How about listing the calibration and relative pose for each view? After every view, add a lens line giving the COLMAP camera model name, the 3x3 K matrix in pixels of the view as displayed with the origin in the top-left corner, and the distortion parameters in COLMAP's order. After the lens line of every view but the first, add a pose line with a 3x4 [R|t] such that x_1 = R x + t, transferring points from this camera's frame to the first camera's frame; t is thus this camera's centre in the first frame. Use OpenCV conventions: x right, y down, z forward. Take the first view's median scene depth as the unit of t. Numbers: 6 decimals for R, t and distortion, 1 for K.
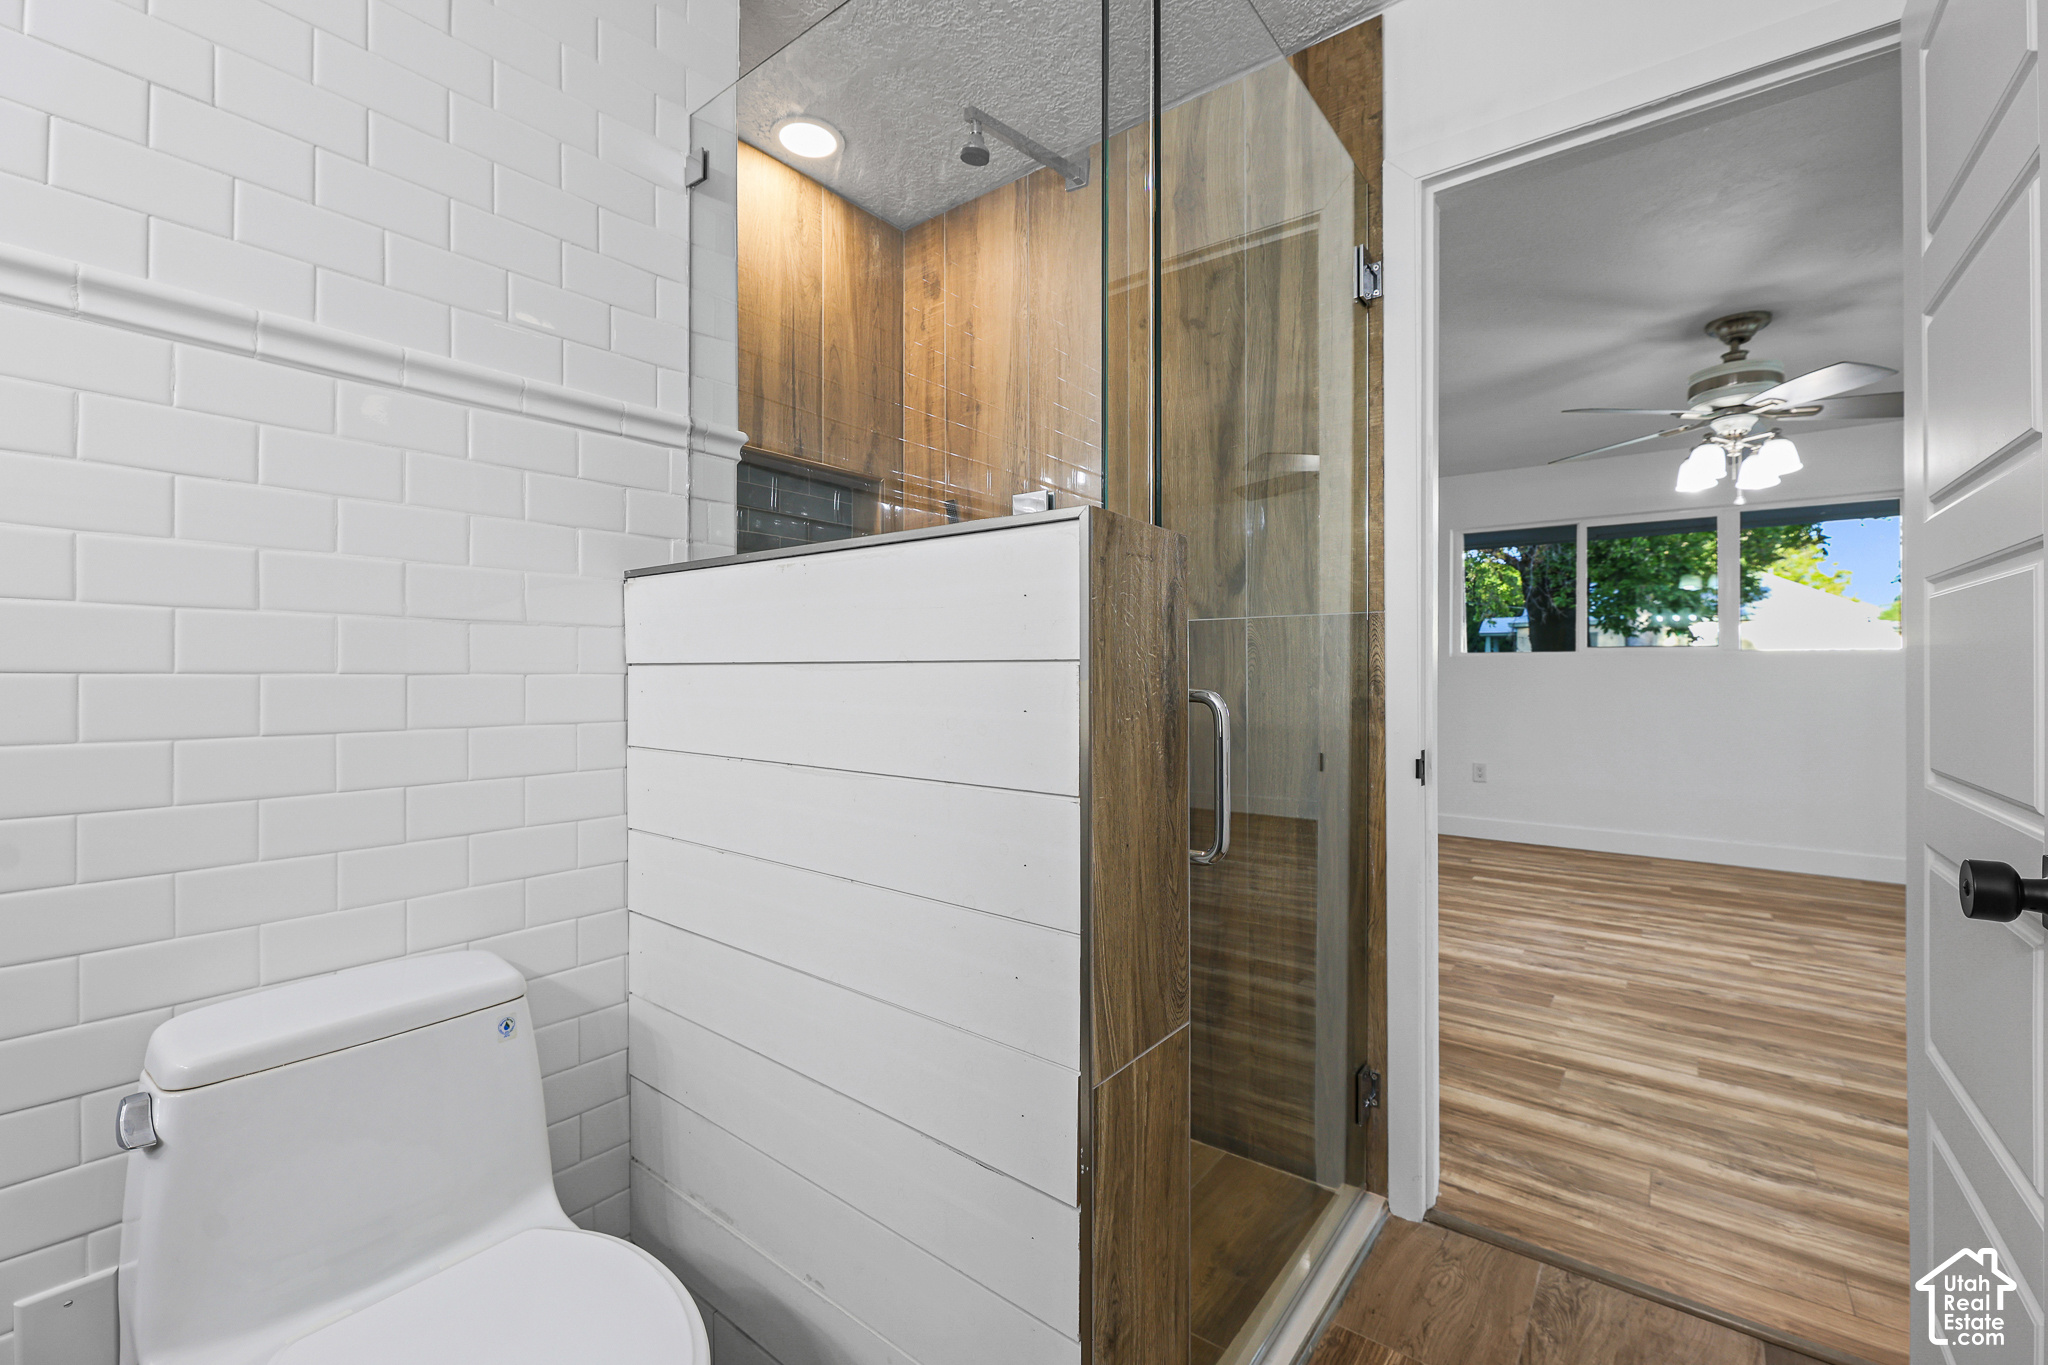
lens RADIAL K [[862.7, 0, 1040.2], [0, 862.7, 638.1], [0, 0, 1]] dist [-0.001070, -0.002719]
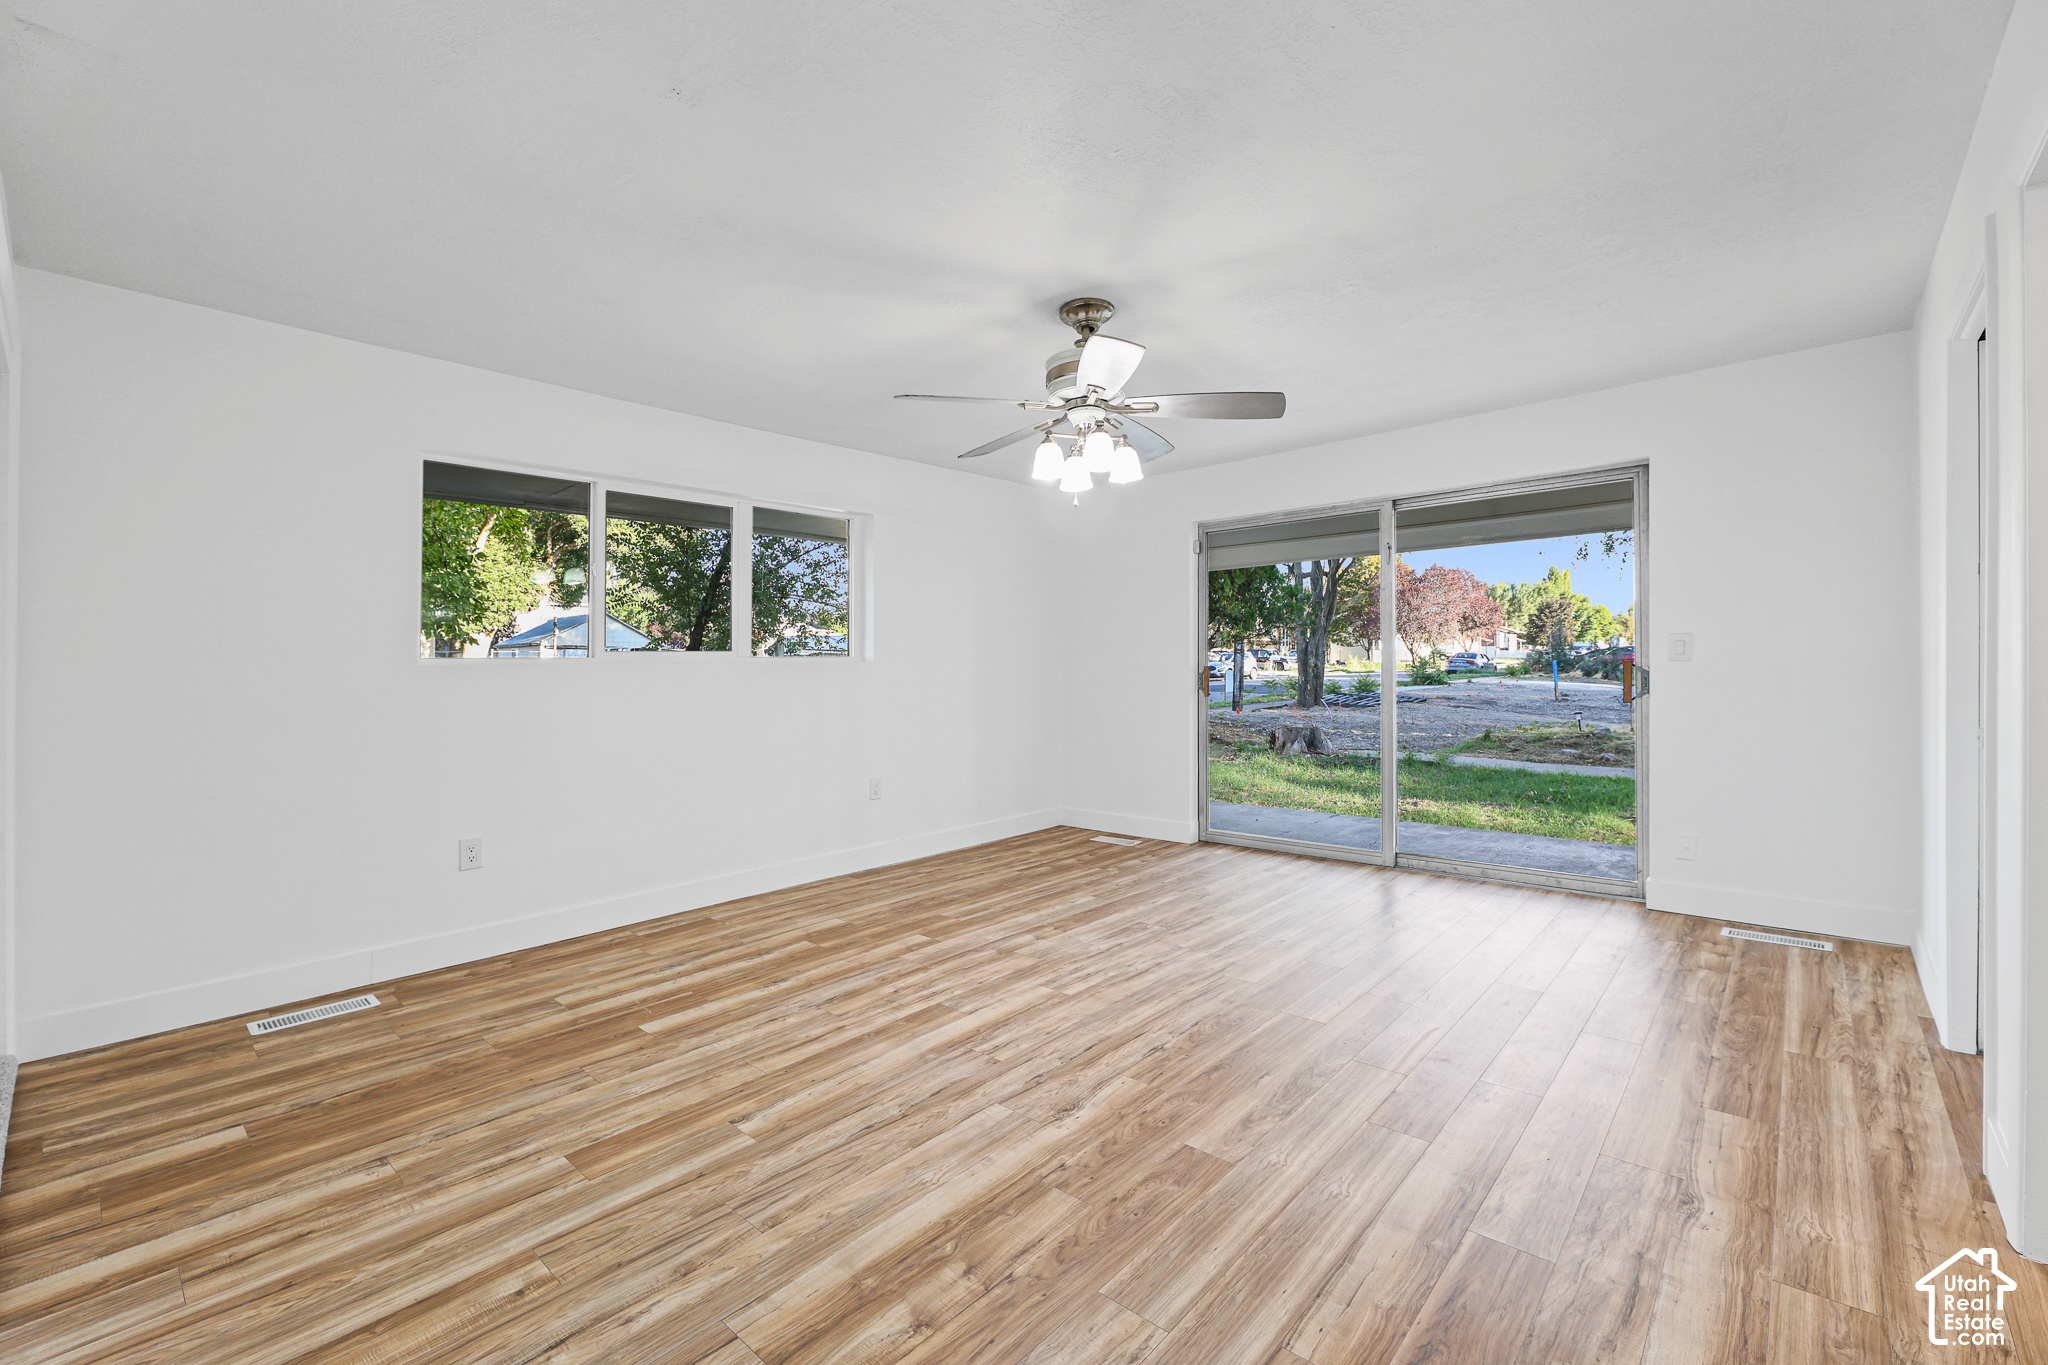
lens RADIAL K [[862.7, 0, 1040.2], [0, 862.7, 638.1], [0, 0, 1]] dist [-0.001070, -0.002719]
pose [[0.087072, 0.019205, 0.996017, -0.126634], [-0.023480, 0.999576, -0.017221, 0.005153], [-0.995925, -0.021887, 0.087486, 0.953117]]
